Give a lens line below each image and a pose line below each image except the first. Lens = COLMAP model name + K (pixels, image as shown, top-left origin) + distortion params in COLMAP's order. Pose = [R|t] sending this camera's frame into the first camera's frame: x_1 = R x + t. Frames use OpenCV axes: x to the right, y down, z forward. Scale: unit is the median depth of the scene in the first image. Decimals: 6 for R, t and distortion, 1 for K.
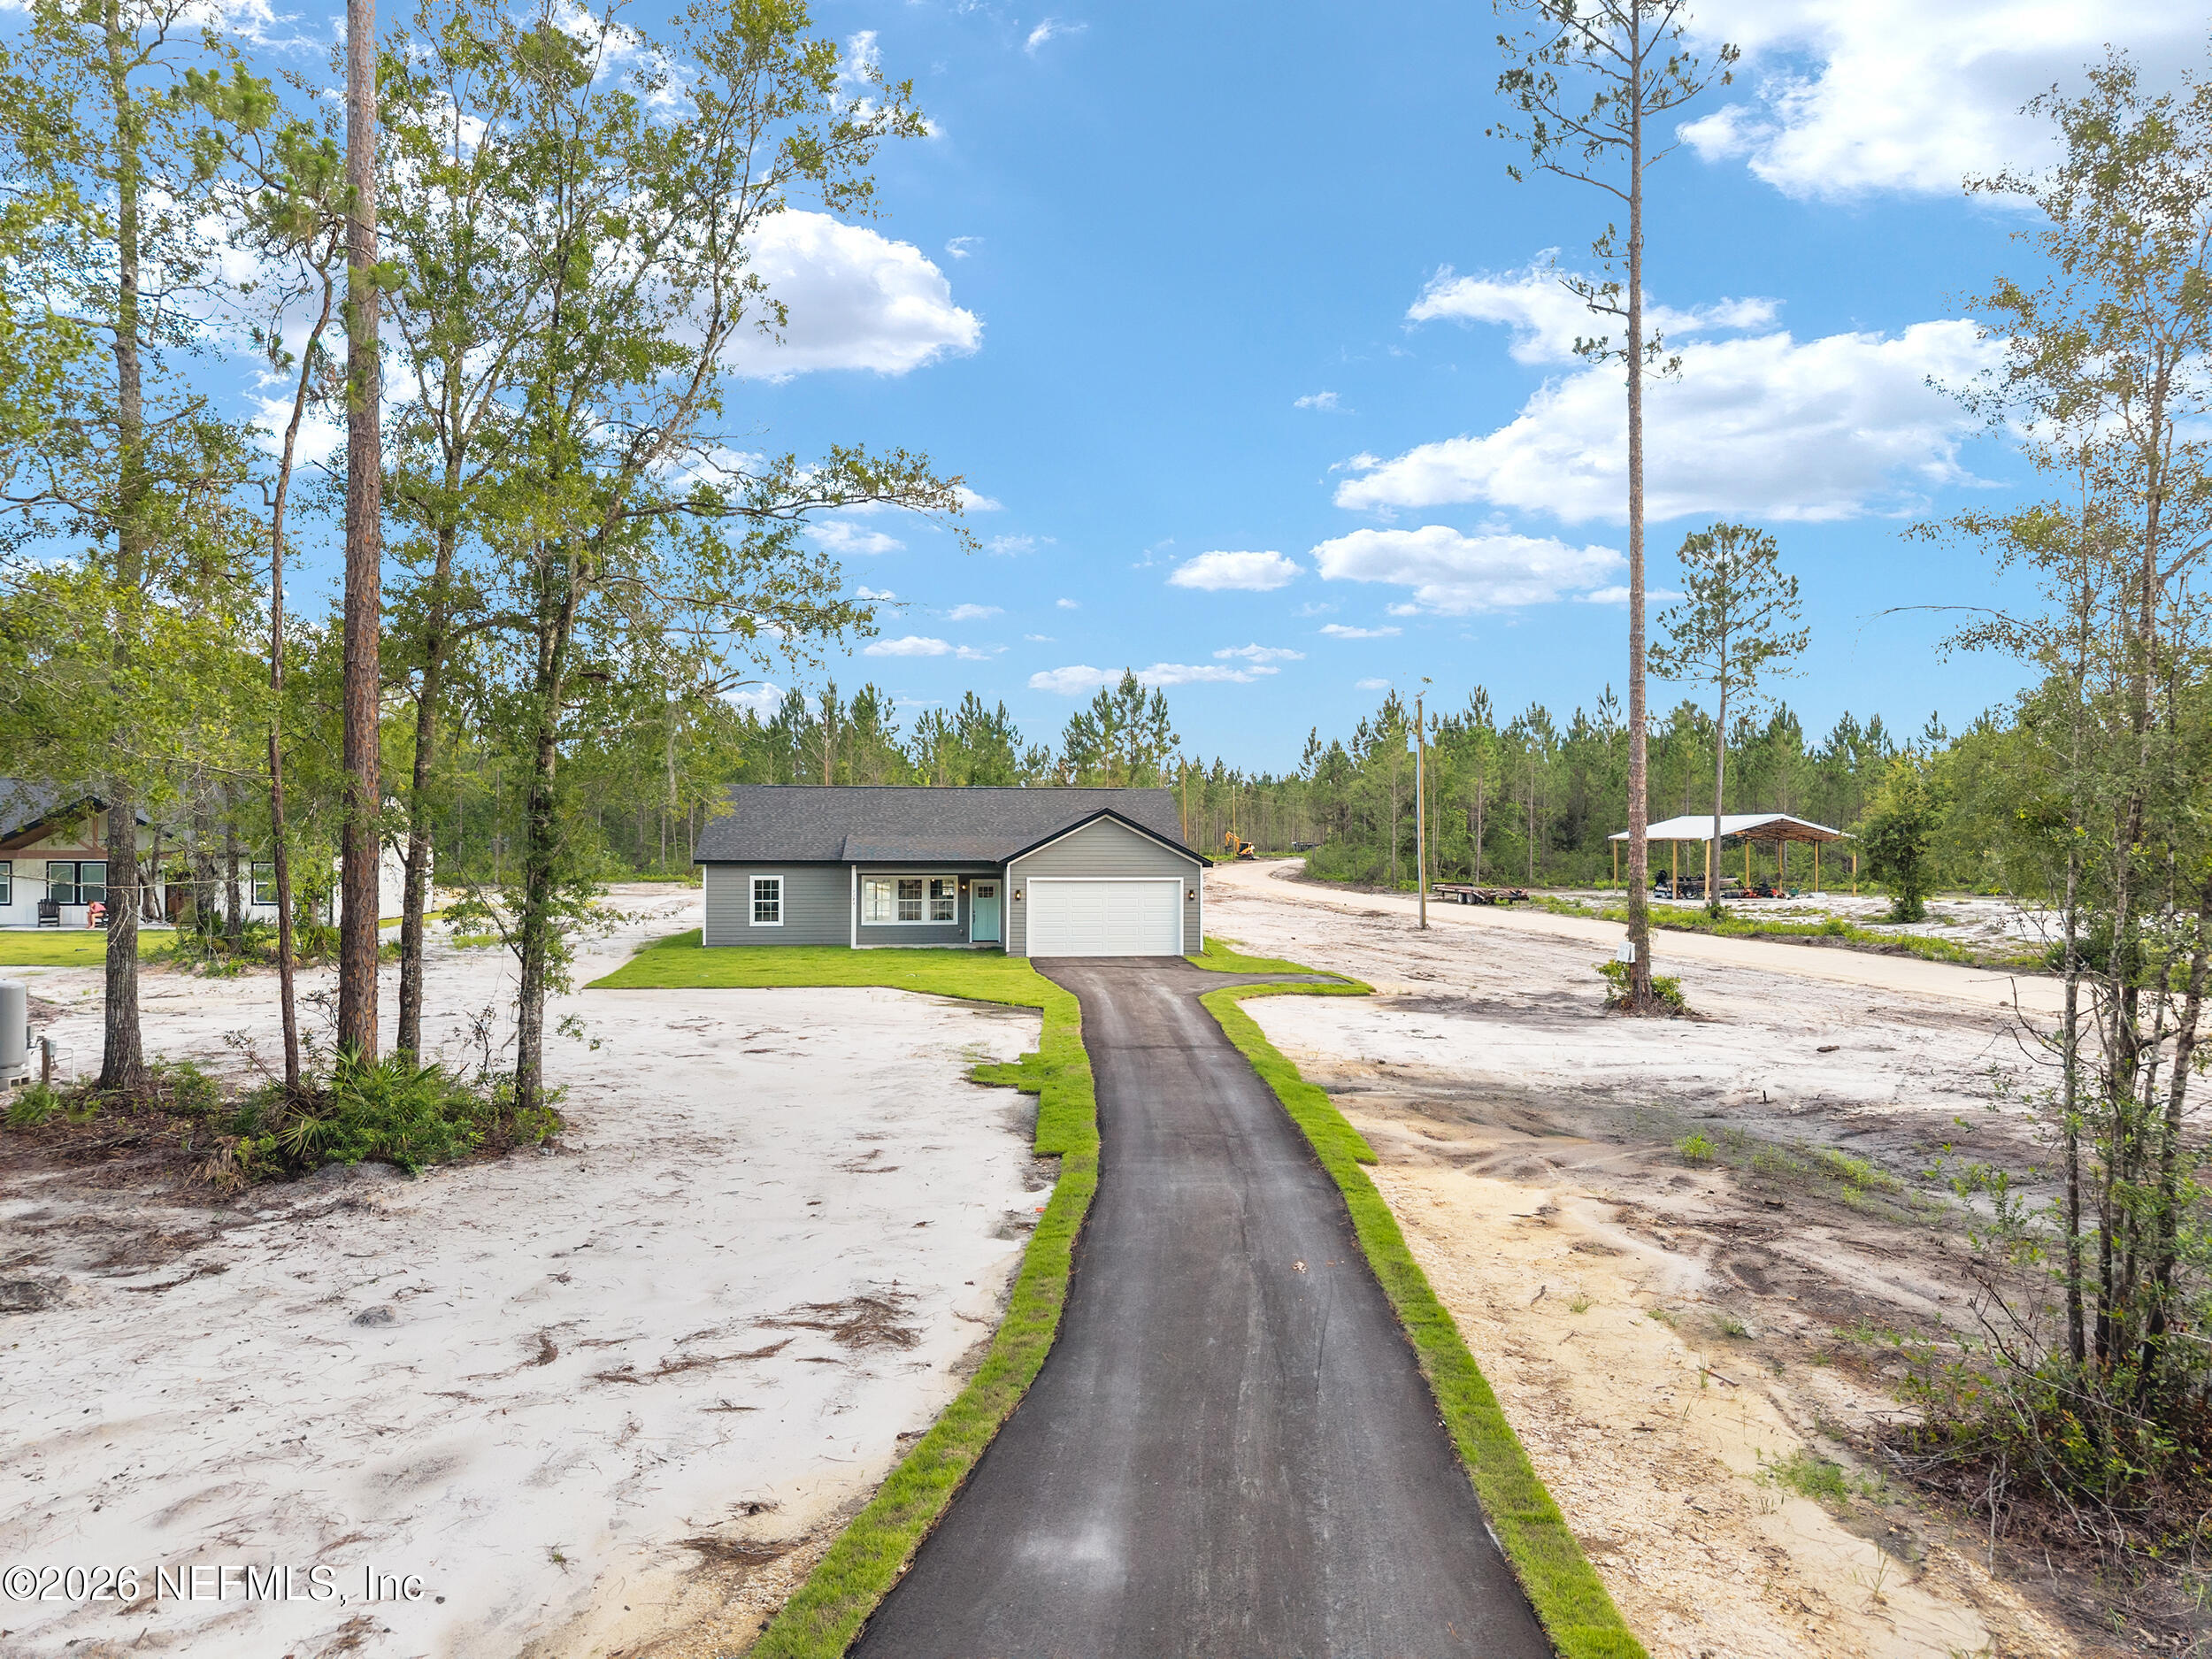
lens RADIAL K [[1486.9, 0, 1119.1], [0, 1486.9, 809.9], [0, 0, 1]] dist [0.017120, -0.021287]
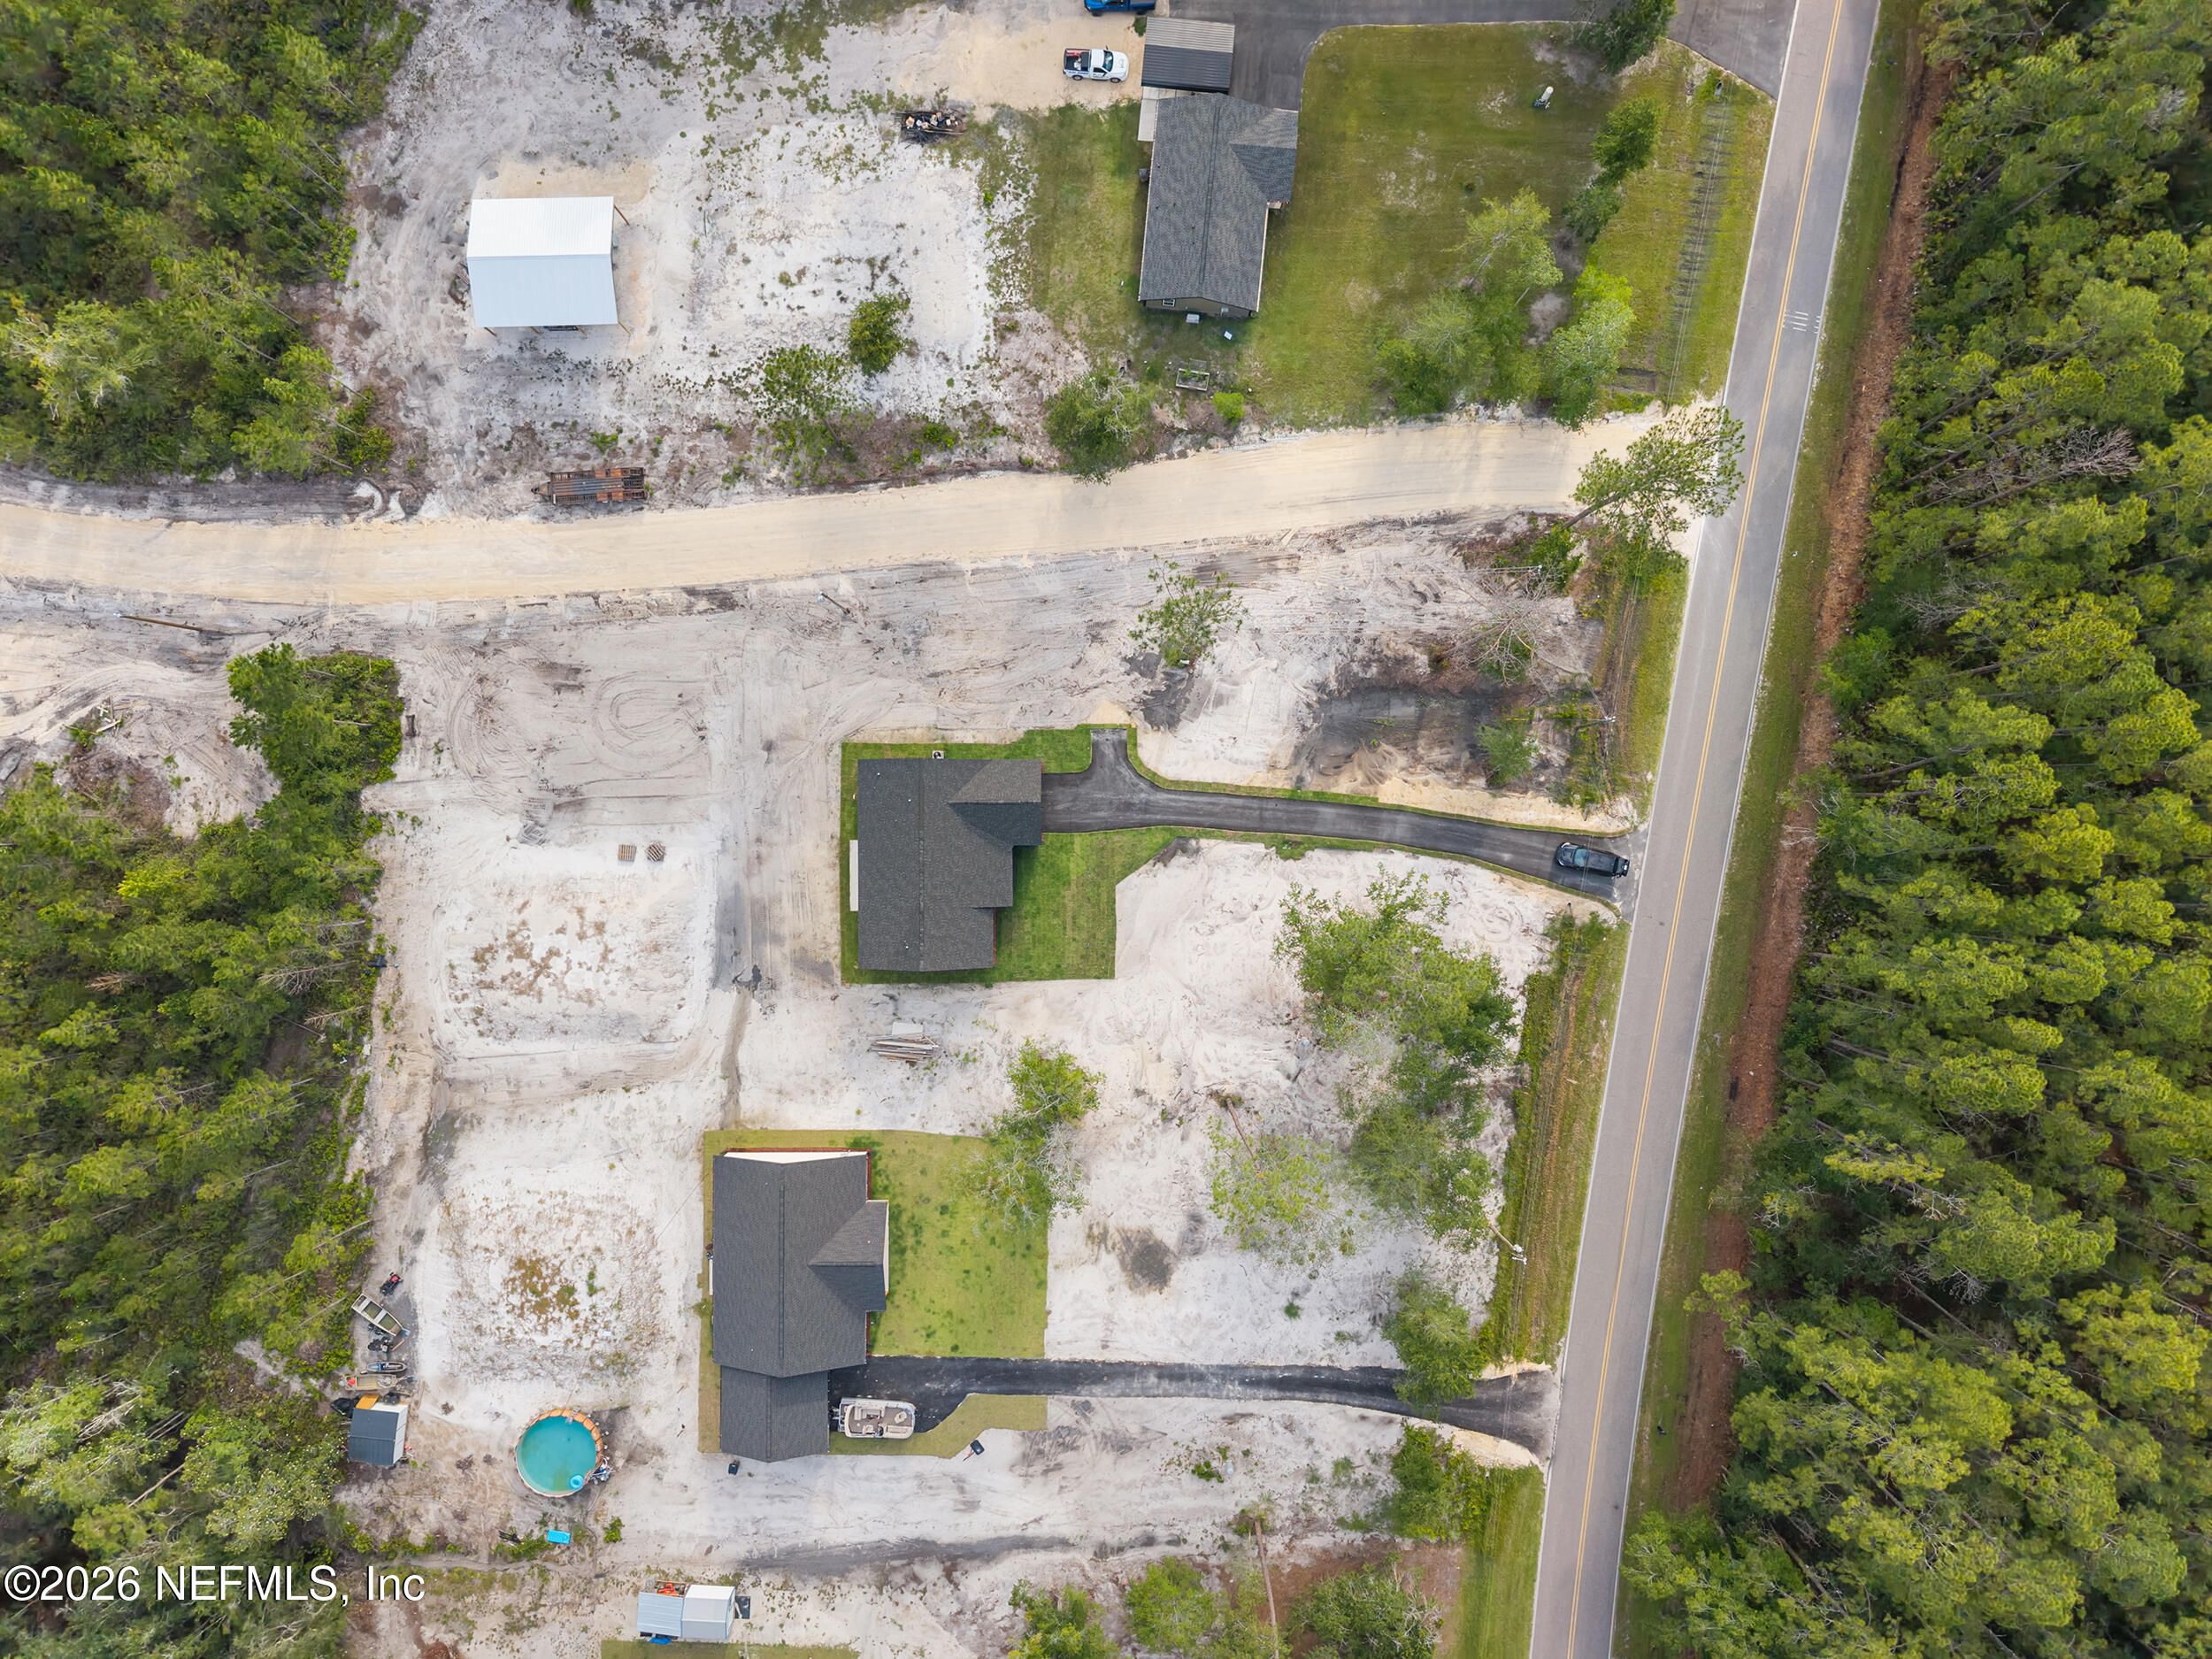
lens RADIAL K [[1486.9, 0, 1123.9], [0, 1486.9, 849.1], [0, 0, 1]] dist [0.017120, -0.021287]
pose [[0.120133, -0.992758, -0.000552, -0.066701], [-0.045752, -0.006092, 0.998934, -2.362472], [-0.991703, -0.119979, -0.046152, 0.913375]]
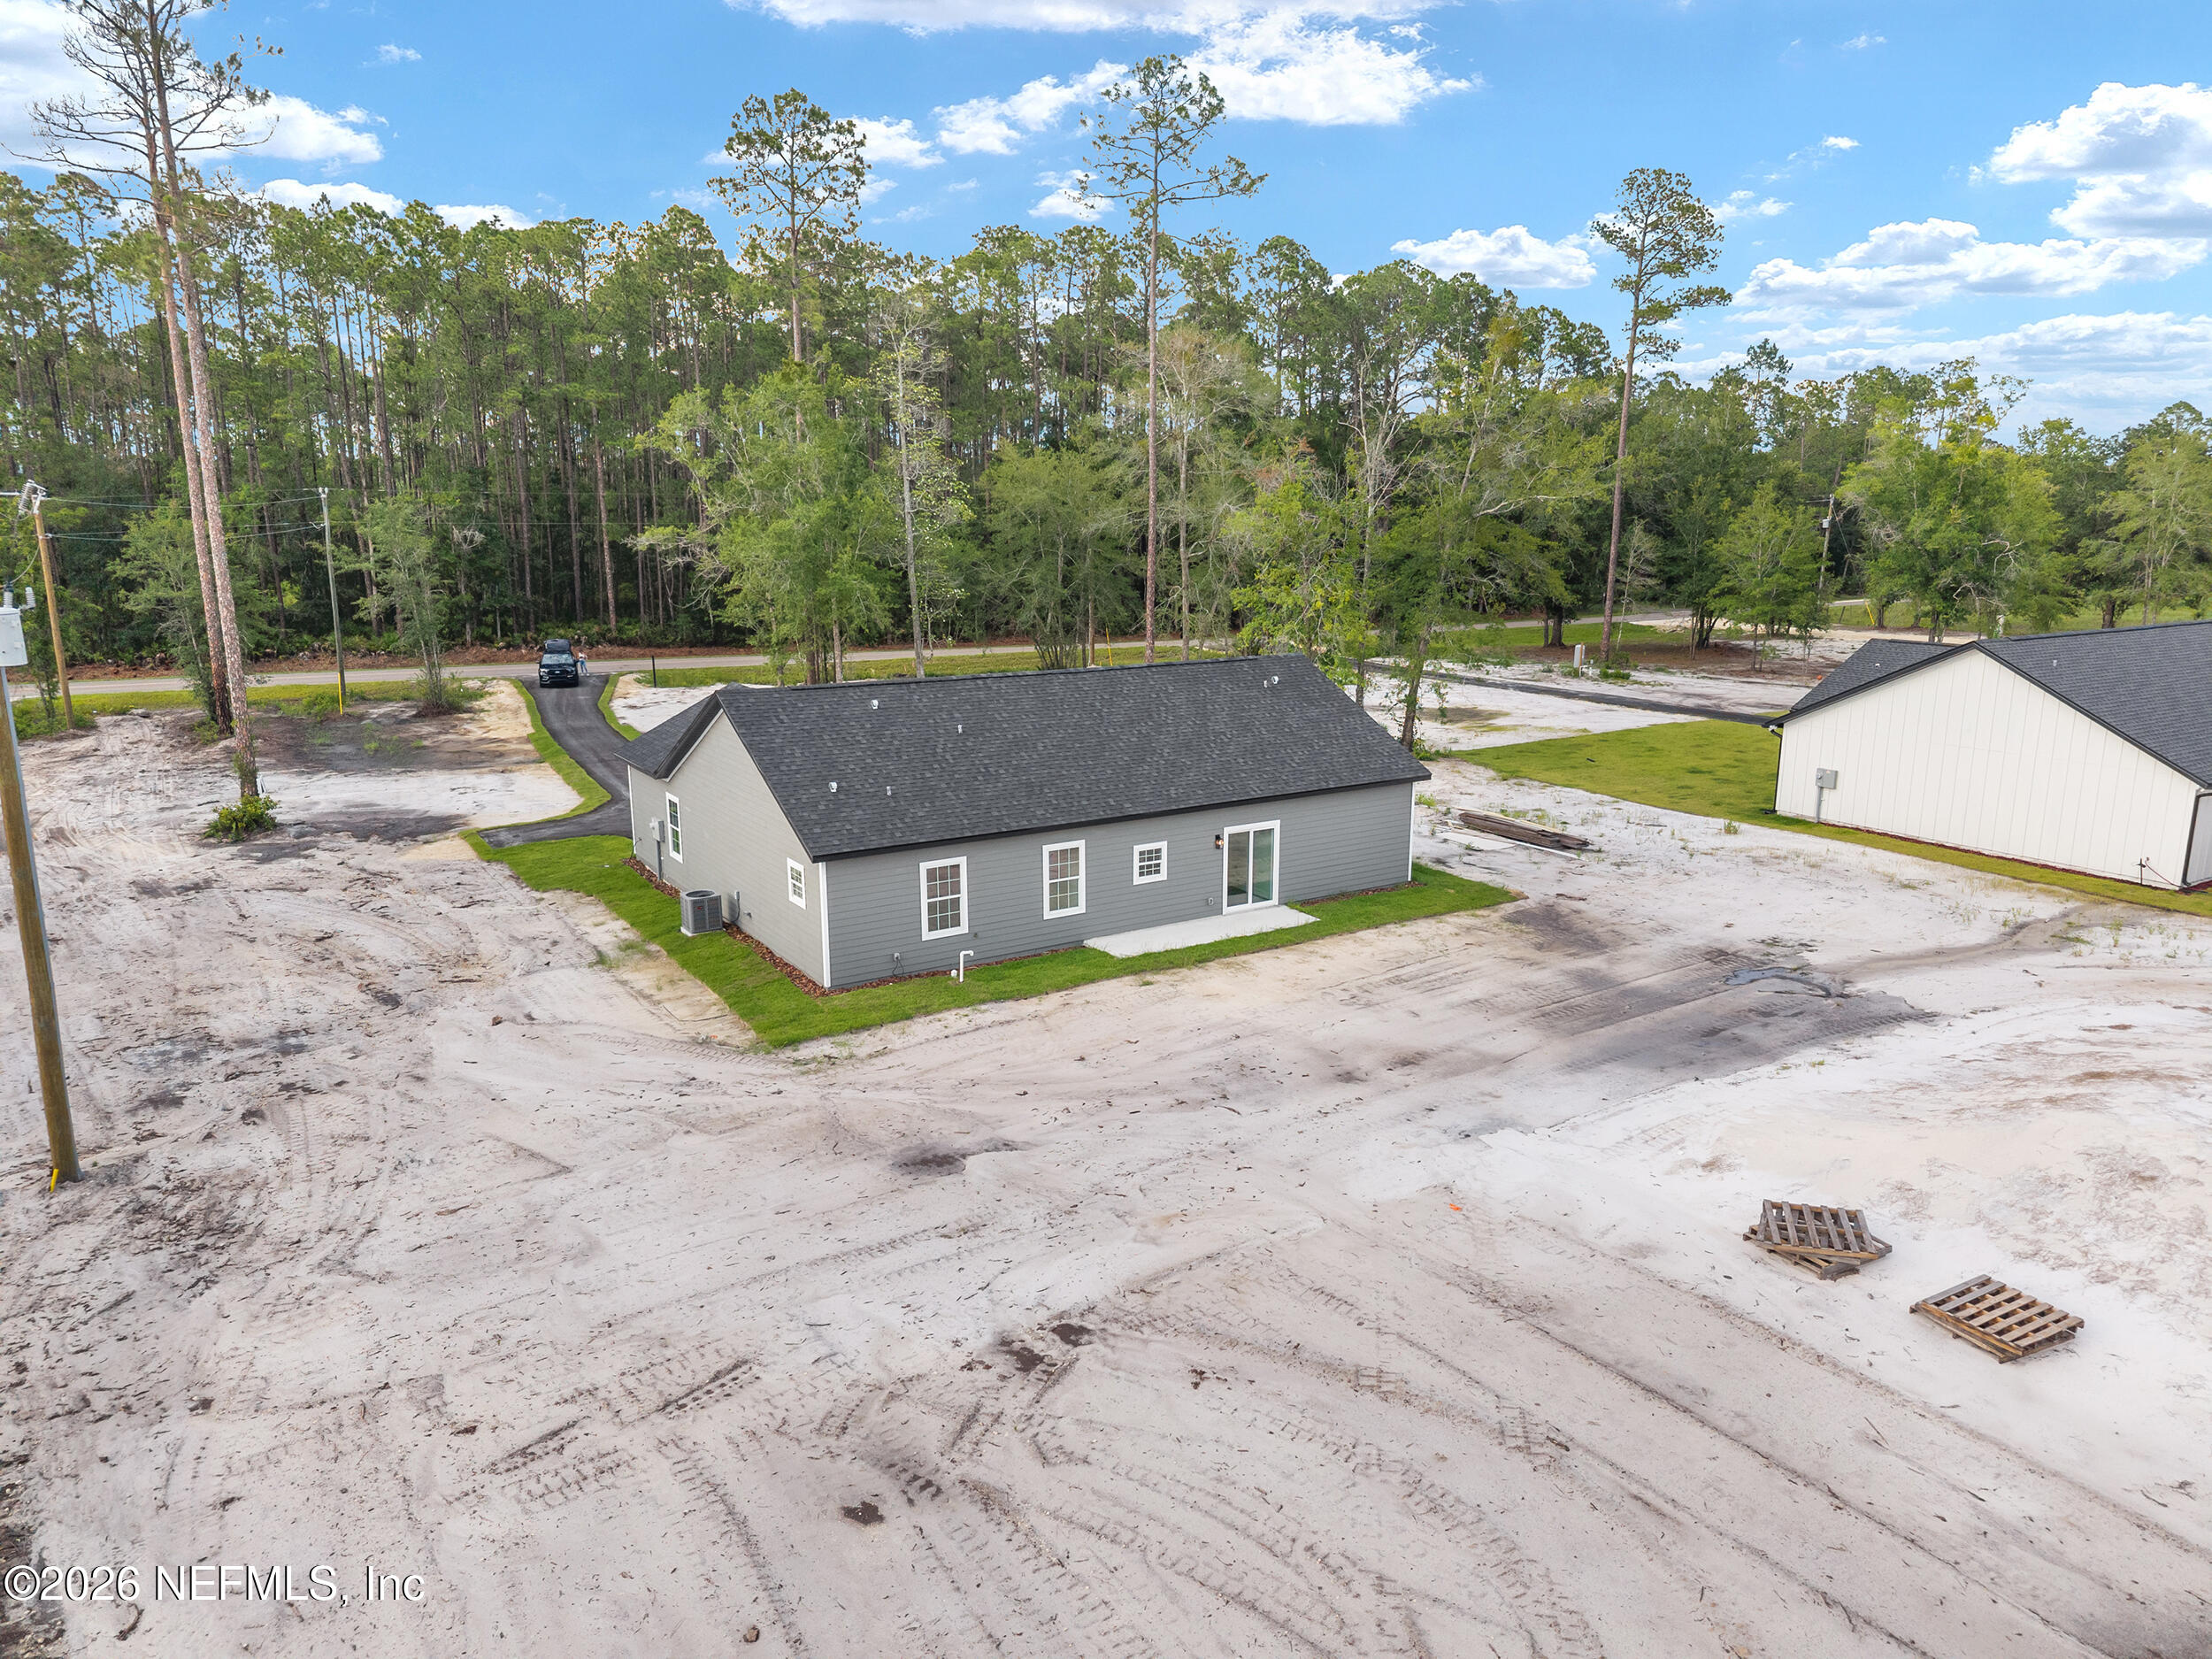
lens RADIAL K [[1486.9, 0, 1111.6], [0, 1486.9, 808.4], [0, 0, 1]] dist [0.017120, -0.021287]
pose [[-0.903239, 0.084788, -0.420678, 0.161787], [0.006804, 0.982994, 0.183514, -0.086324], [0.429084, 0.162895, -0.888455, 1.811024]]
